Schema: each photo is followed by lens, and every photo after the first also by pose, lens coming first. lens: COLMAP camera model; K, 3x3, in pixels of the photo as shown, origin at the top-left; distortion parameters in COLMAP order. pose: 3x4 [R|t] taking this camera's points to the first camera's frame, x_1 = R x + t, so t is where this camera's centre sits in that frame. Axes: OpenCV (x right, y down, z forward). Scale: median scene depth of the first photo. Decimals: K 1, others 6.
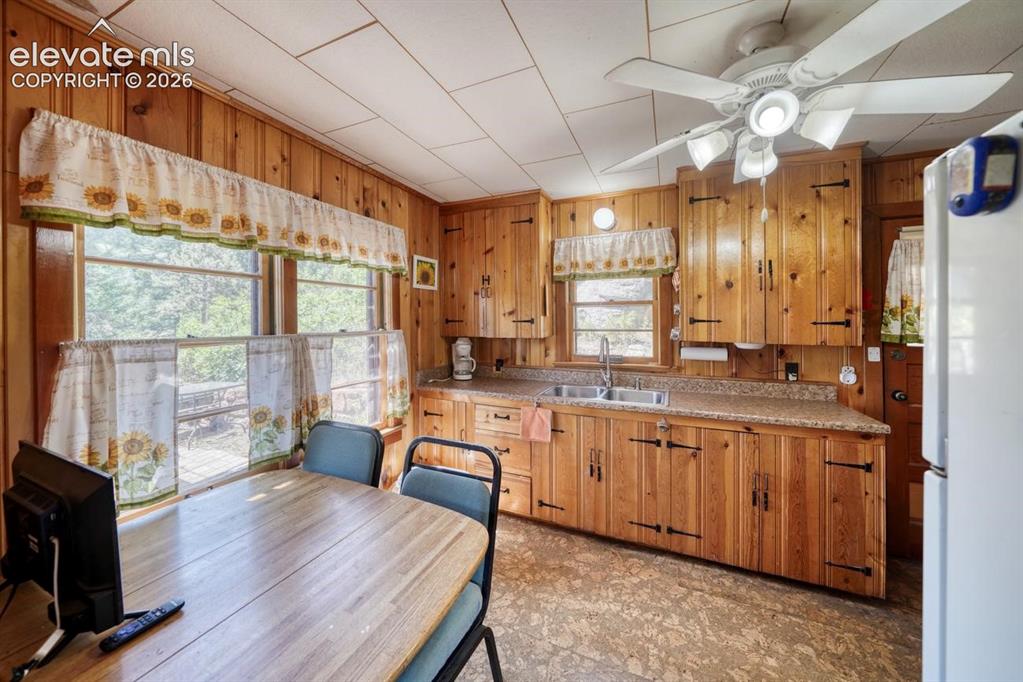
lens RADIAL K [[361.7, 0, 509.7], [0, 361.7, 316.4], [0, 0, 1]] dist [-0.001526, -0.000096]
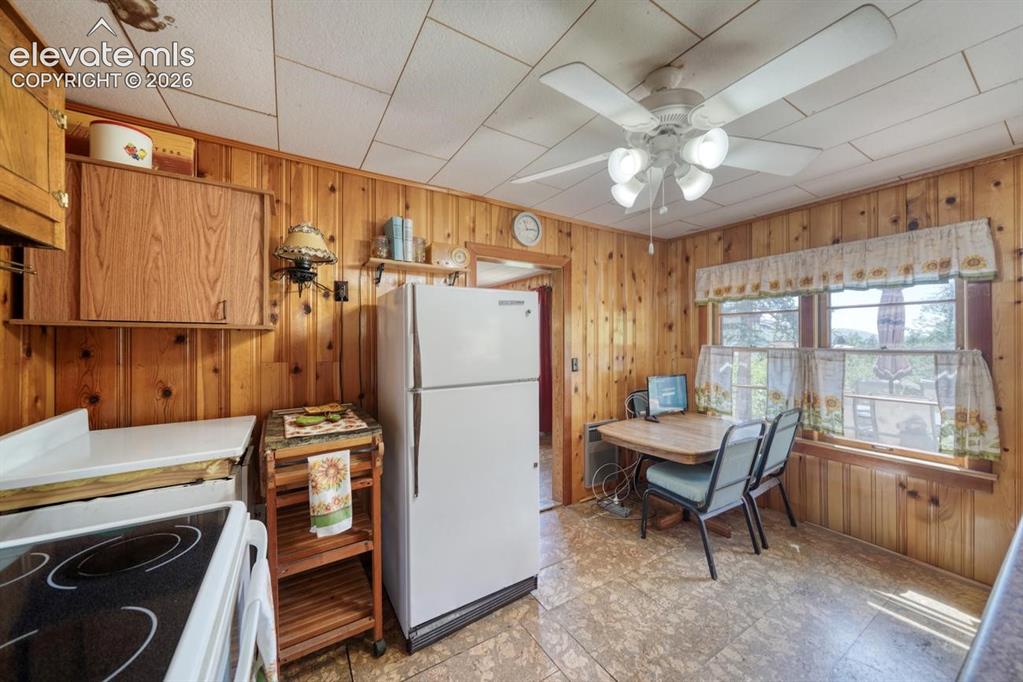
lens RADIAL K [[358.3, 0, 503.7], [0, 358.3, 342.1], [0, 0, 1]] dist [-0.001301, -0.000057]
pose [[-0.570577, 0.009164, -0.821193, 2.146564], [0.011495, 0.999929, 0.003172, 0.013174], [0.821163, -0.007630, -0.570642, 1.399169]]
